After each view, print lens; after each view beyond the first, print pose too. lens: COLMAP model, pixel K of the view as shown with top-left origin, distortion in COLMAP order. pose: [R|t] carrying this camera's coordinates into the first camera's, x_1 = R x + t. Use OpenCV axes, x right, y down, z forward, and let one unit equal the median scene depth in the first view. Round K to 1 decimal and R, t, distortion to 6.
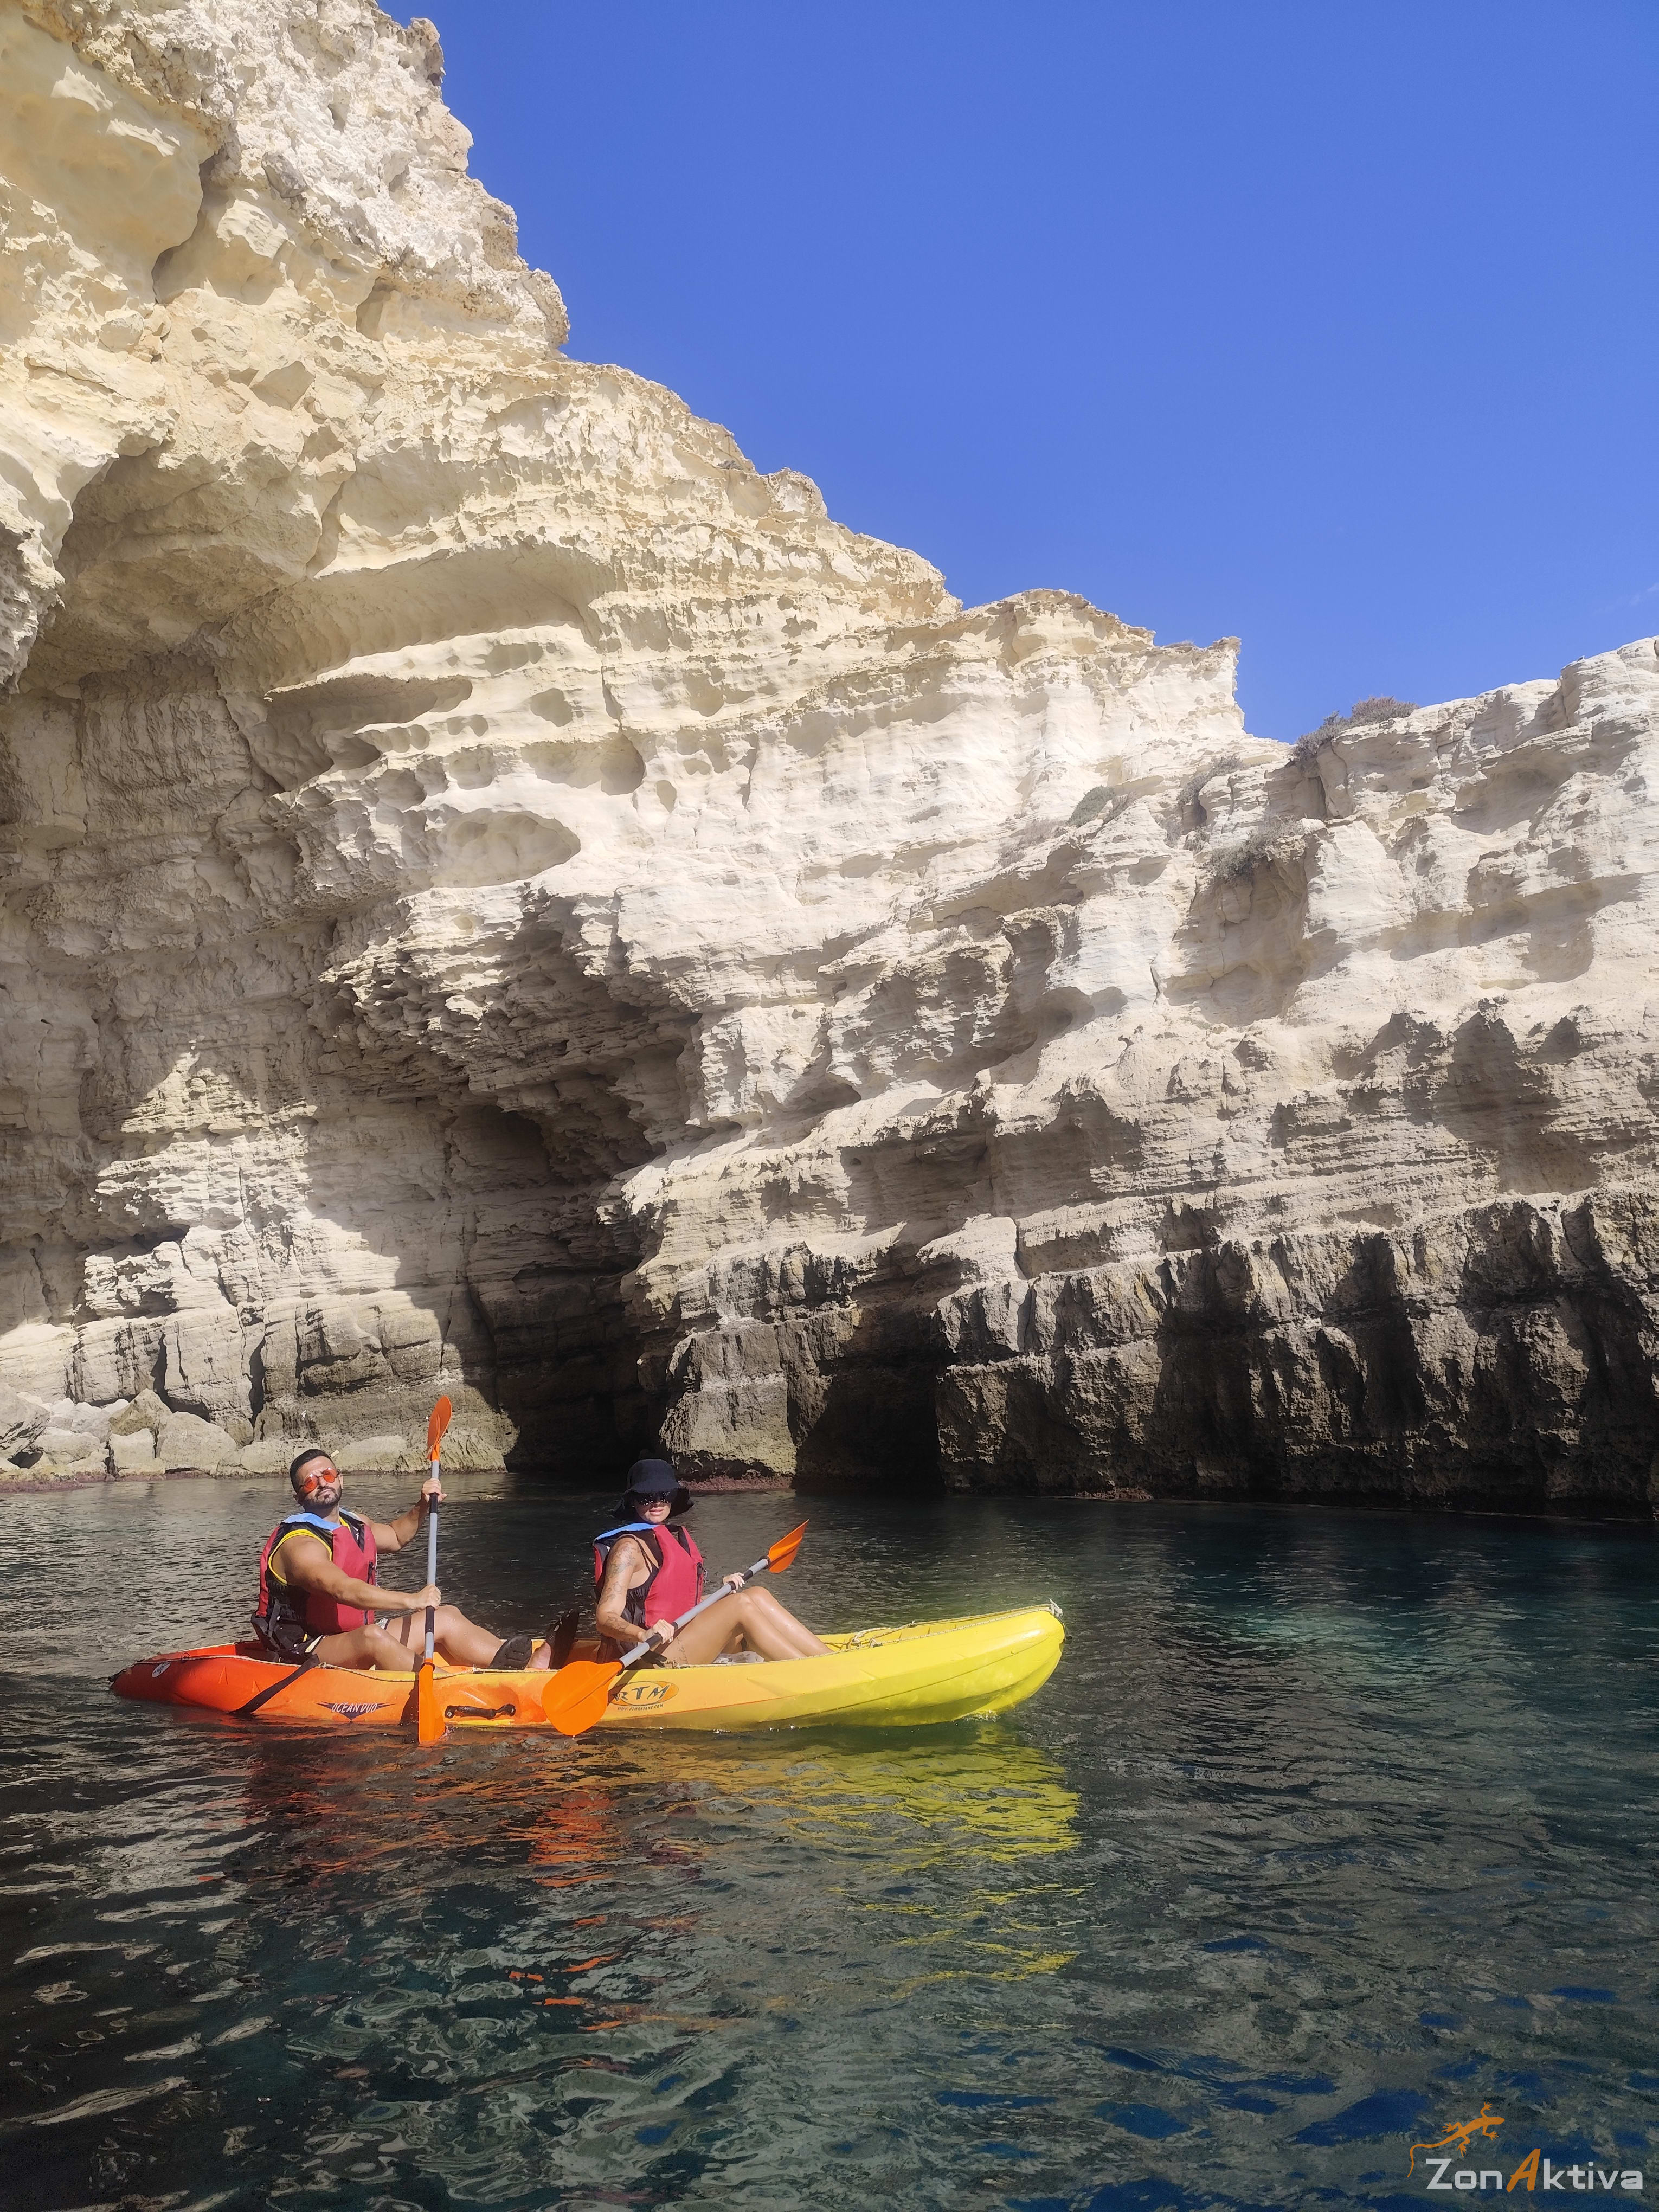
lens RADIAL K [[1491.4, 0, 825.0], [0, 1491.4, 1093.4], [0, 0, 1]] dist [0.051889, -0.058450]
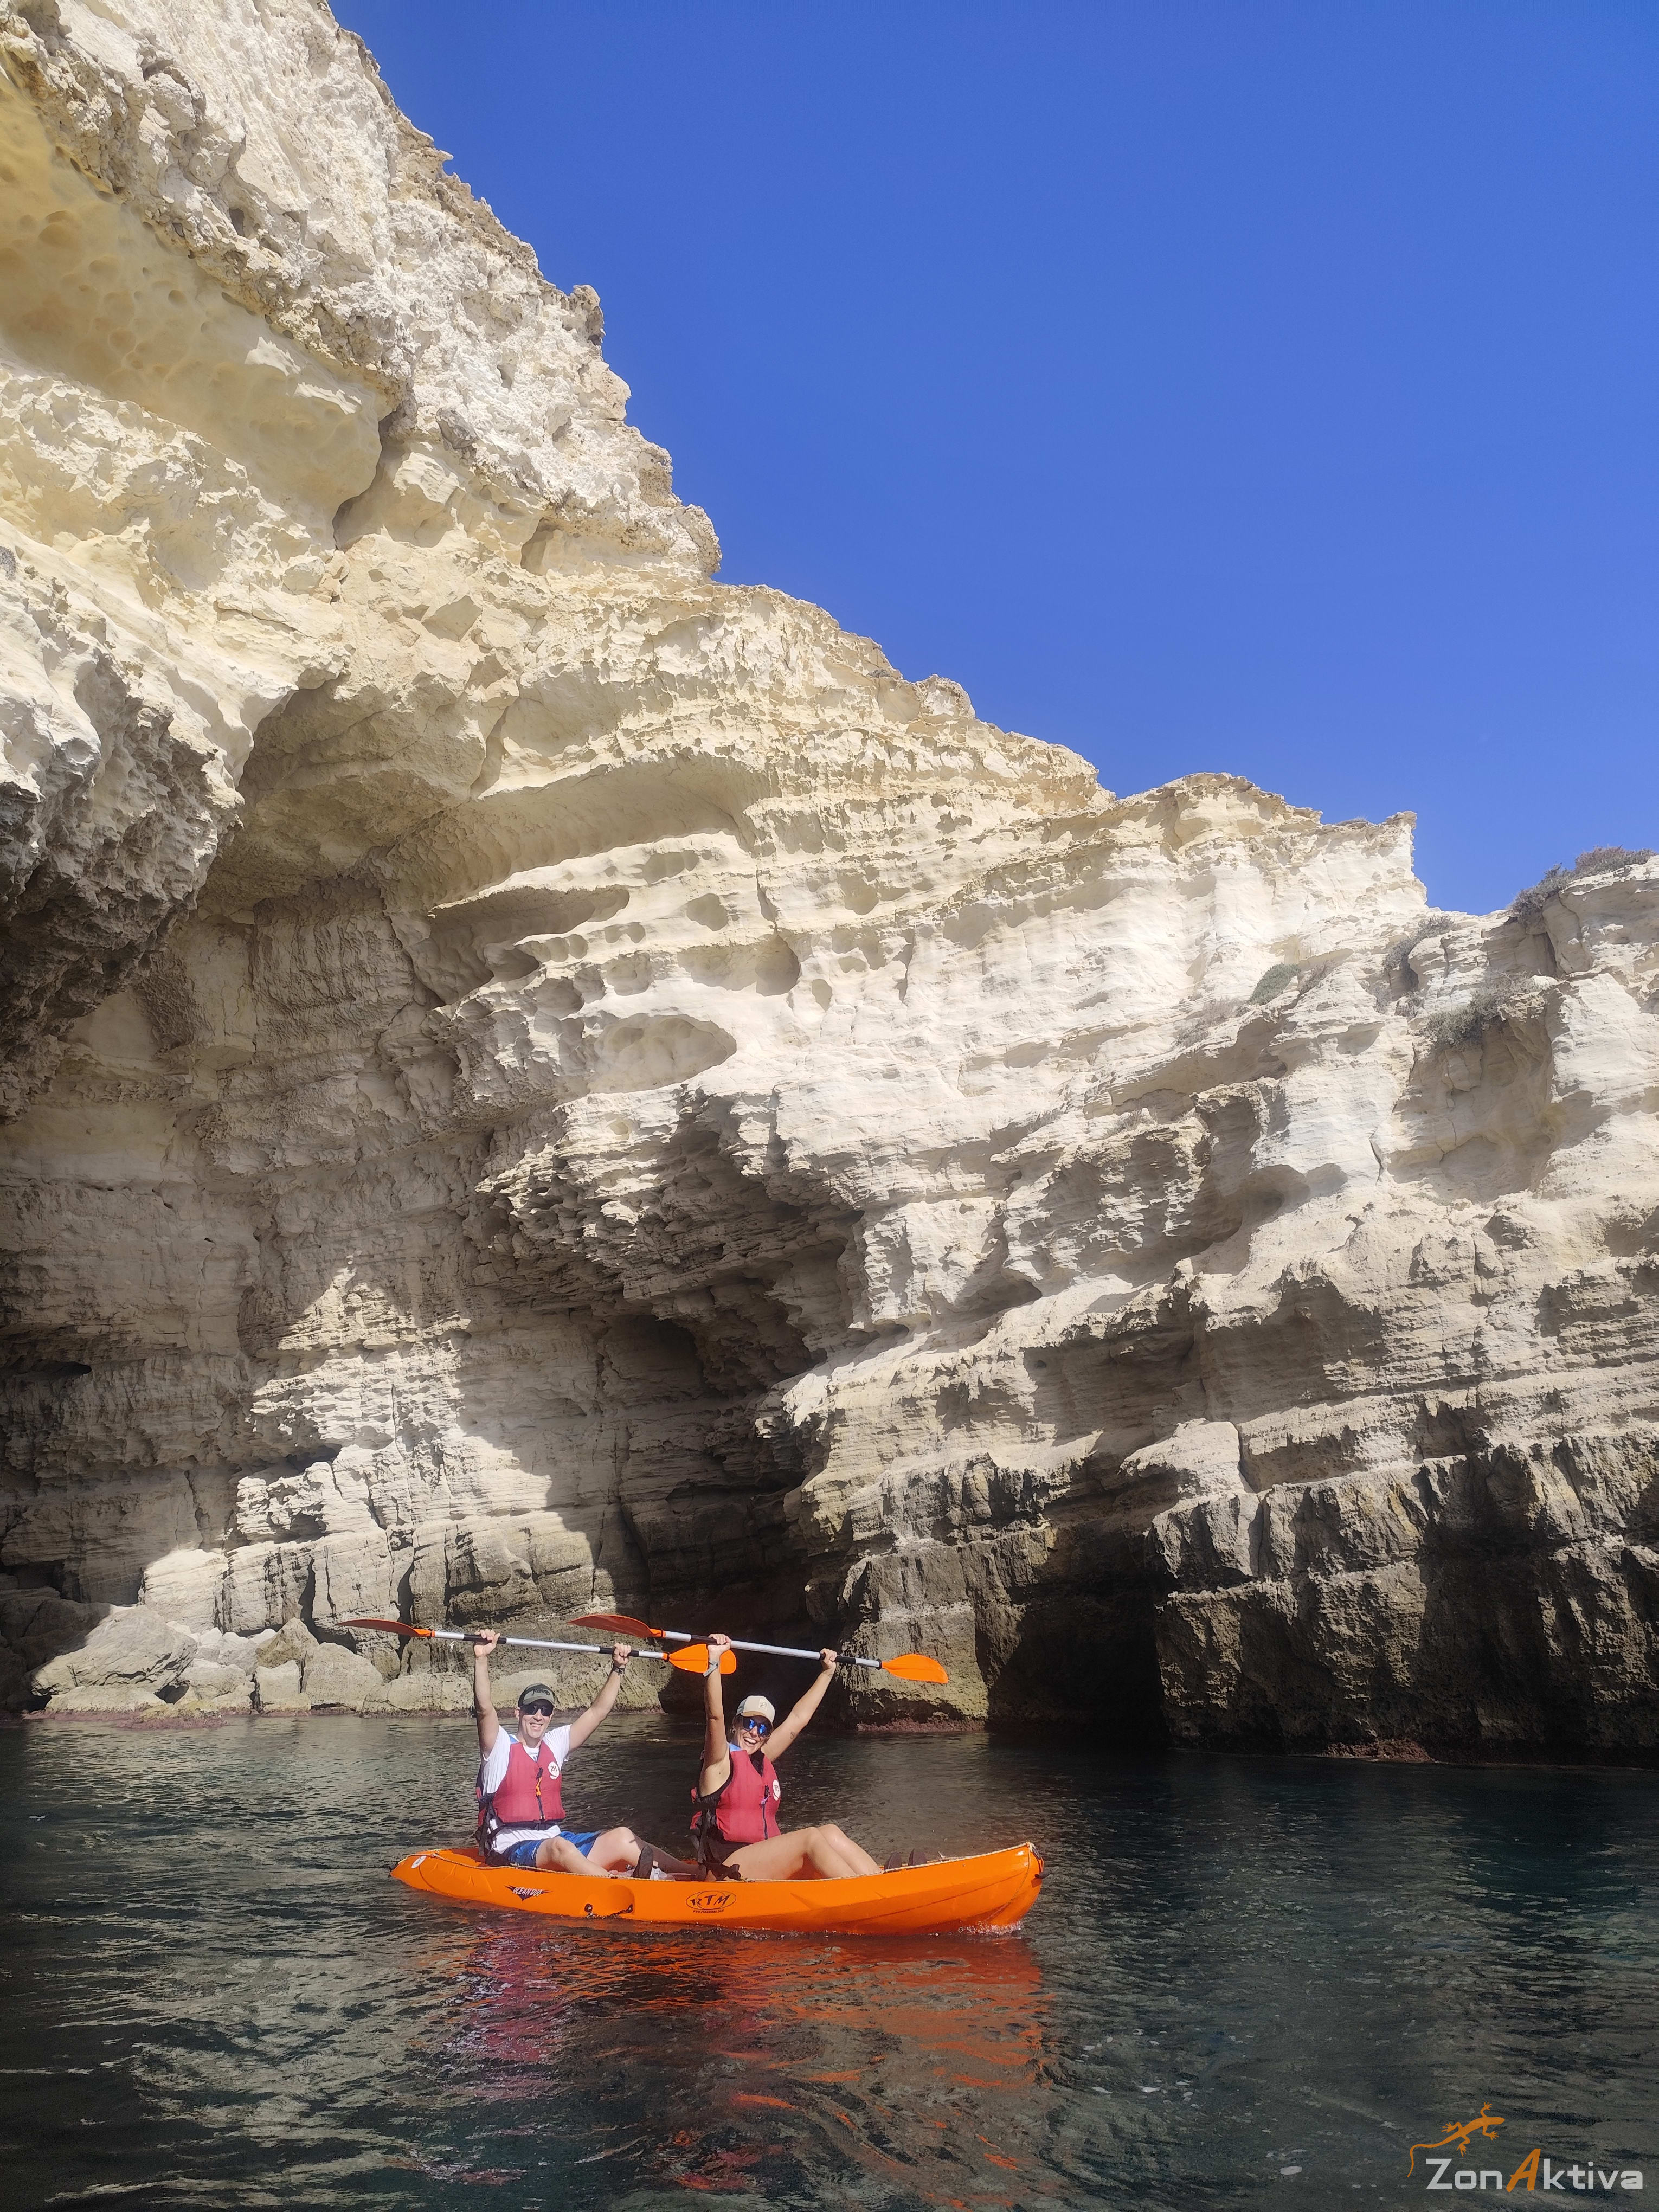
lens RADIAL K [[1481.1, 0, 828.6], [0, 1481.1, 1118.4], [0, 0, 1]] dist [0.081321, -0.134767]
pose [[0.996124, -0.026851, -0.083762, -0.022722], [0.015908, 0.991560, -0.128671, 0.008842], [0.086510, 0.126840, 0.988143, 0.044165]]
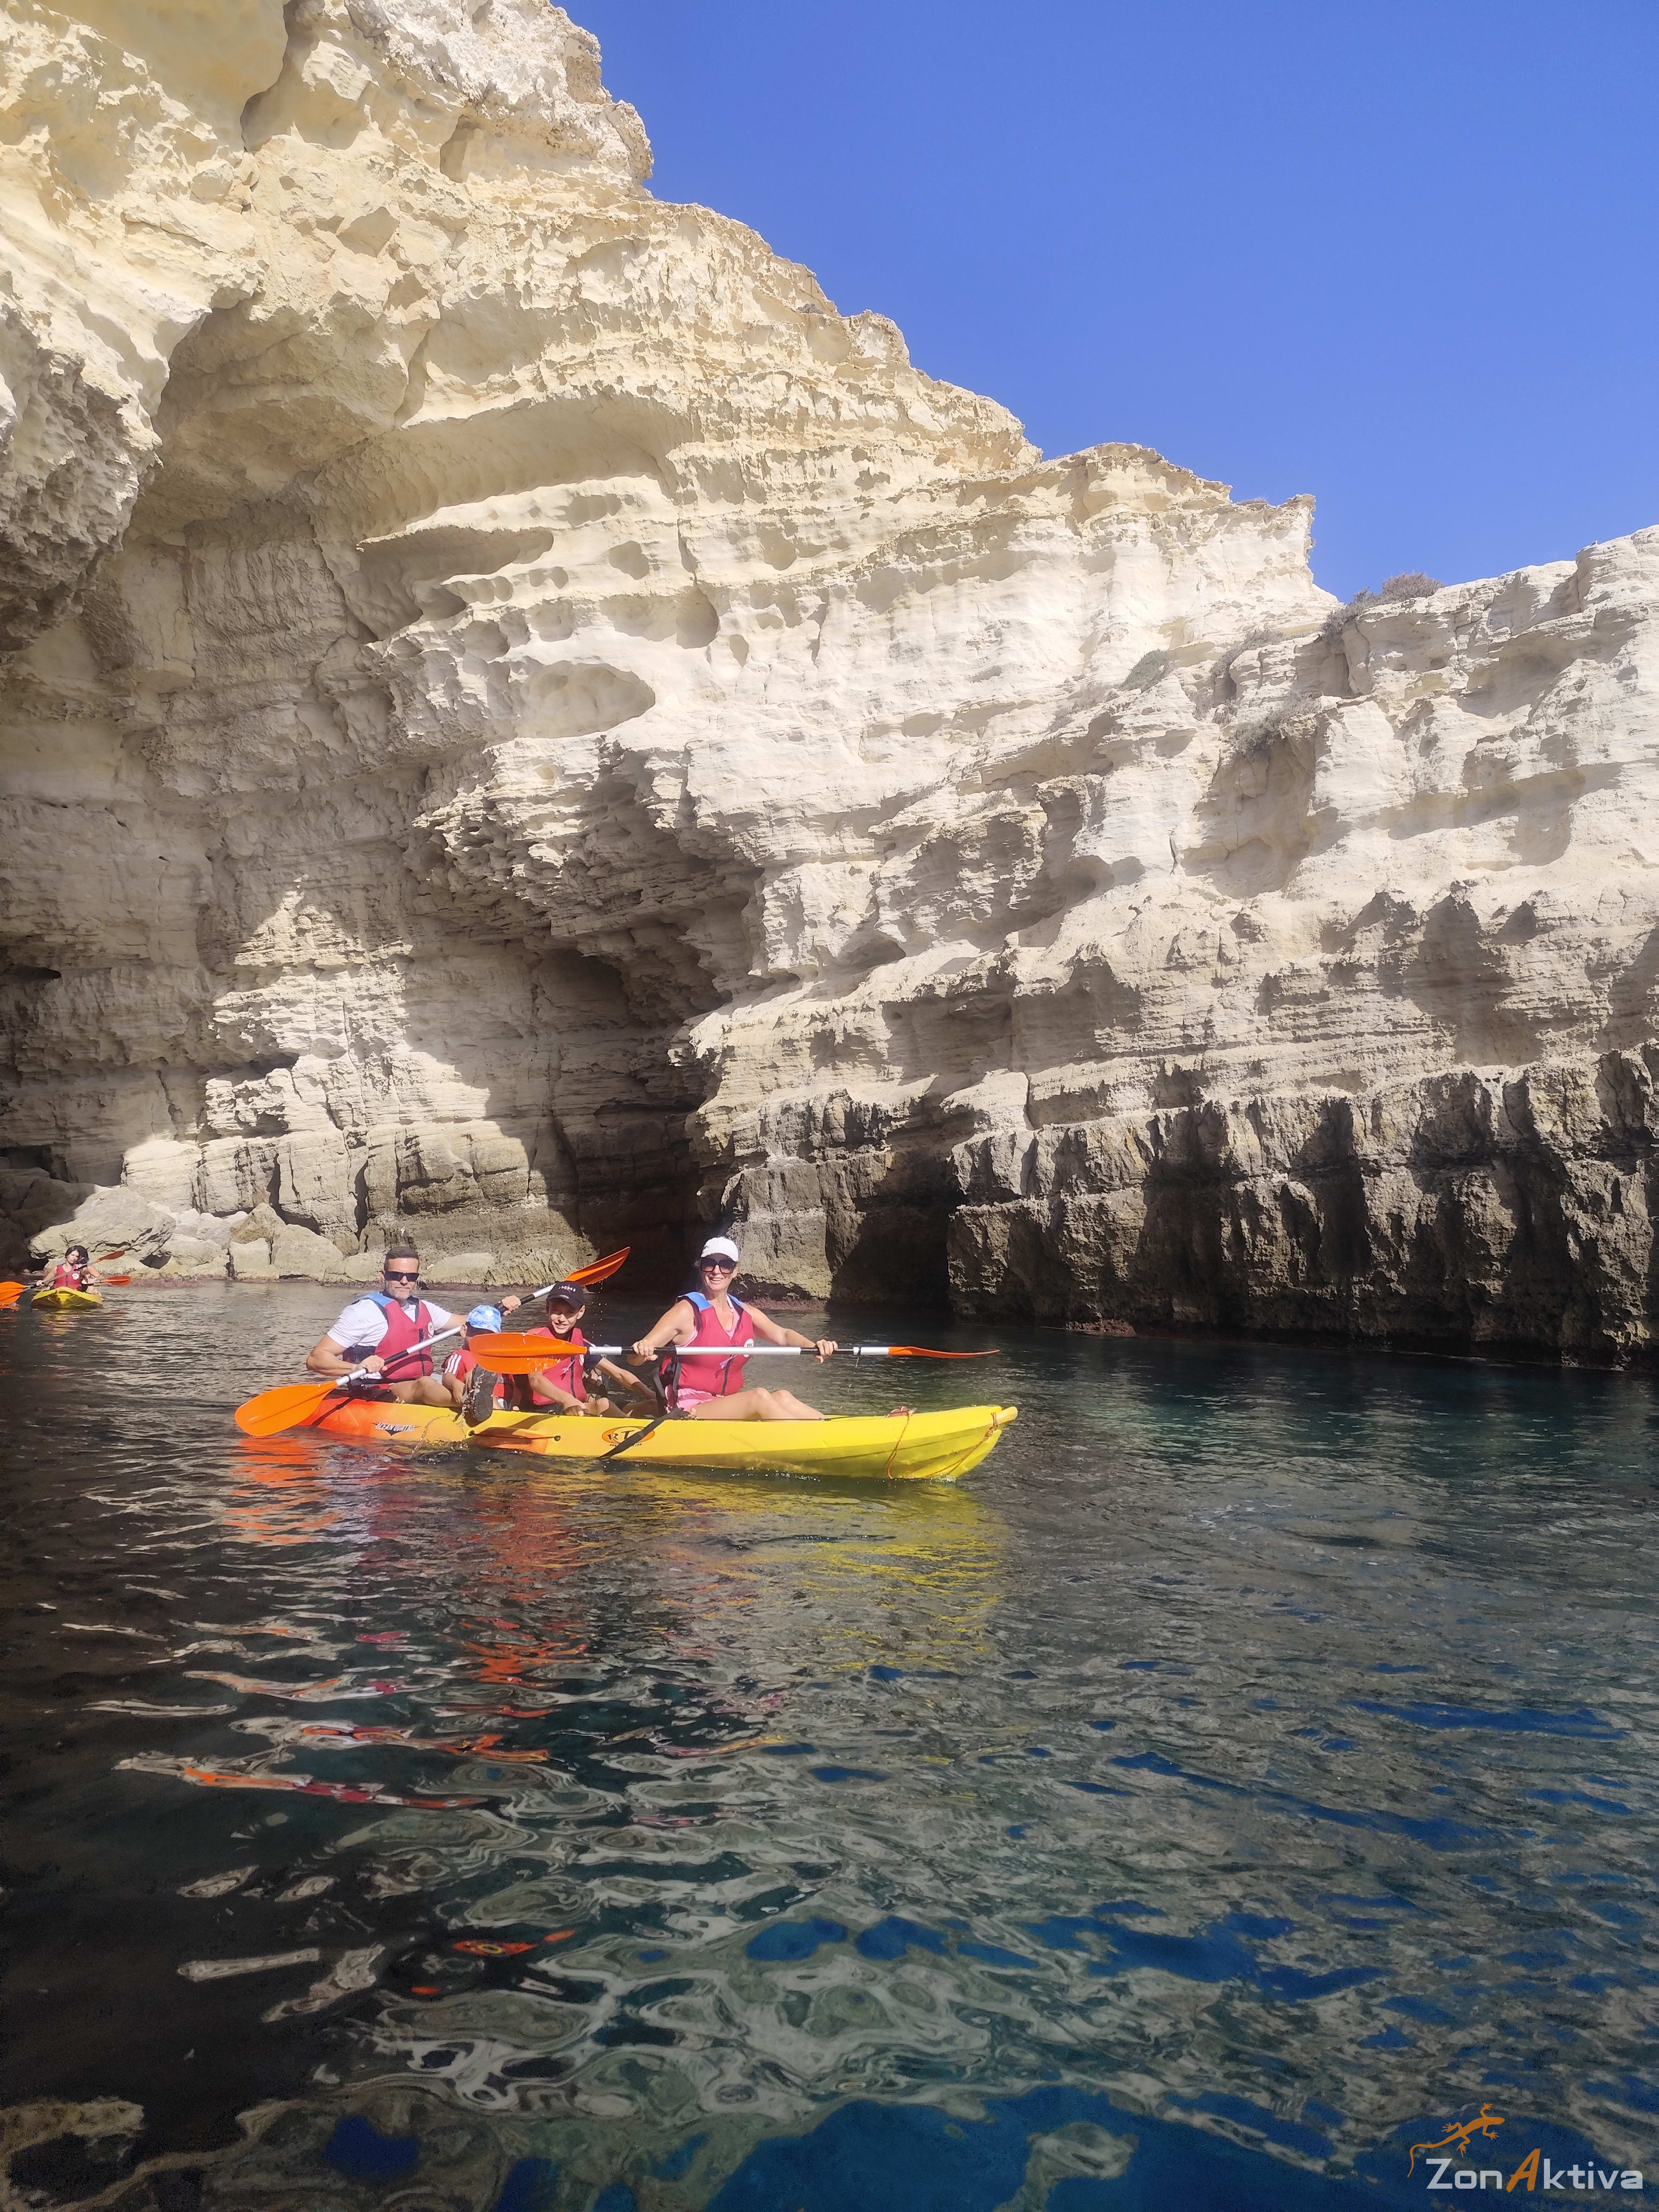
lens RADIAL K [[1493.4, 0, 838.1], [0, 1493.4, 1102.8], [0, 0, 1]] dist [0.049120, -0.053422]
pose [[0.997459, 0.030943, -0.064174, 0.038418], [-0.023614, 0.993430, 0.111982, -0.008092], [0.067217, -0.110182, 0.991636, -0.050650]]
